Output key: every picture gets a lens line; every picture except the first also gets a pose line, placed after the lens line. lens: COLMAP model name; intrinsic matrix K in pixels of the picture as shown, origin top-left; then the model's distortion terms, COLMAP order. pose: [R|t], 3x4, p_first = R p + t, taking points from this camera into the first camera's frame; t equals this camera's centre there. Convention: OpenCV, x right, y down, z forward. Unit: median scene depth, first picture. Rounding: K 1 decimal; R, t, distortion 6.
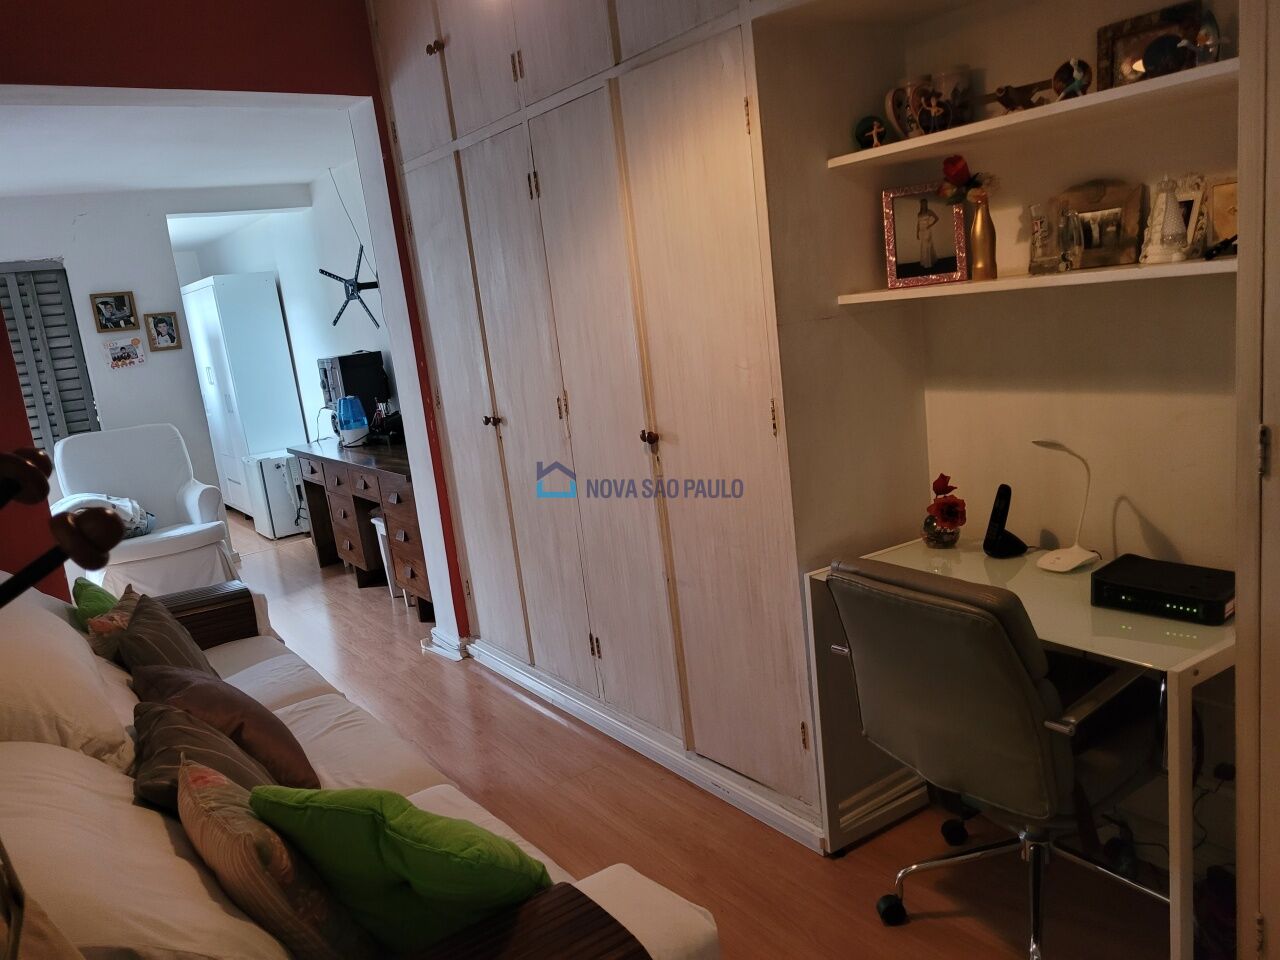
lens RADIAL K [[969.7, 0, 640.5], [0, 969.7, 483.9], [0, 0, 1]] dist [0.054123, -0.051135]
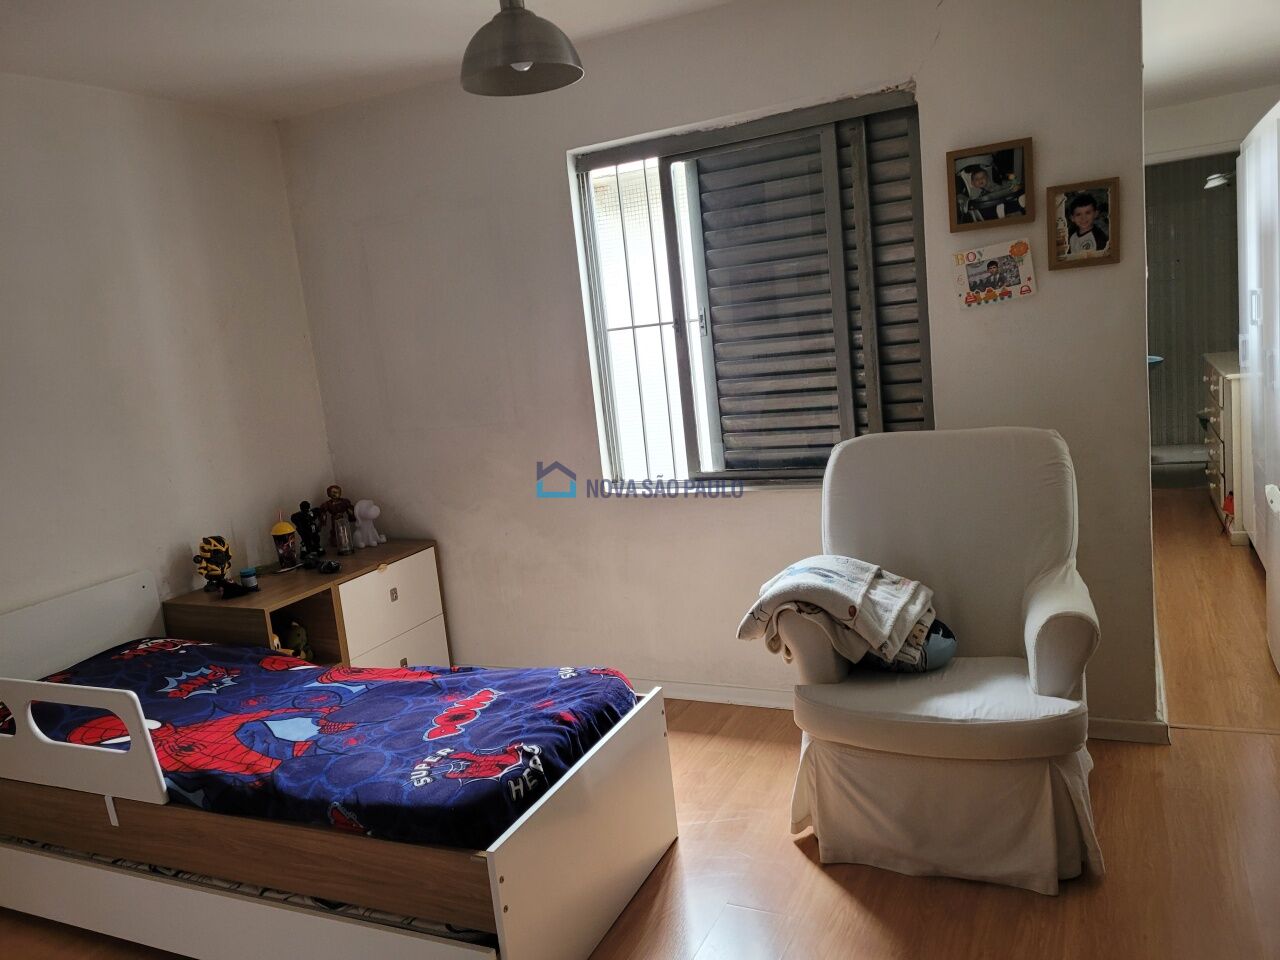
lens RADIAL K [[969.7, 0, 638.2], [0, 969.7, 482.3], [0, 0, 1]] dist [0.054123, -0.051135]
pose [[0.500952, 0.194196, -0.843407, -0.189614], [-0.105038, 0.980940, 0.163475, -0.093128], [0.859078, 0.006697, 0.511801, 0.605854]]
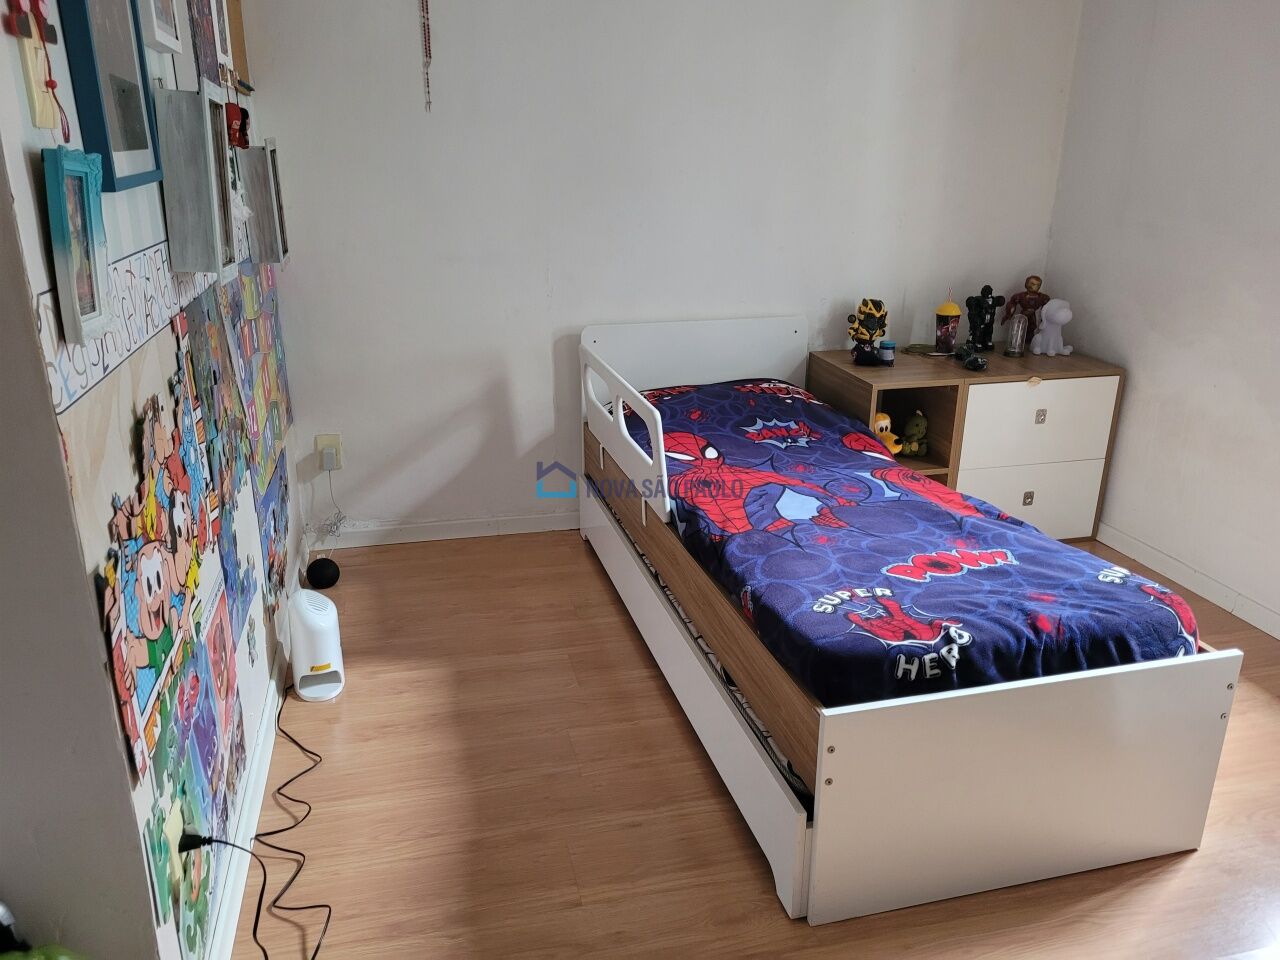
lens RADIAL K [[969.7, 0, 637.1], [0, 969.7, 482.9], [0, 0, 1]] dist [0.054123, -0.051135]
pose [[-0.347239, 0.403092, -0.846724, -0.260621], [-0.139634, 0.870617, 0.471730, -0.092416], [0.927323, 0.282034, -0.246027, 0.780356]]
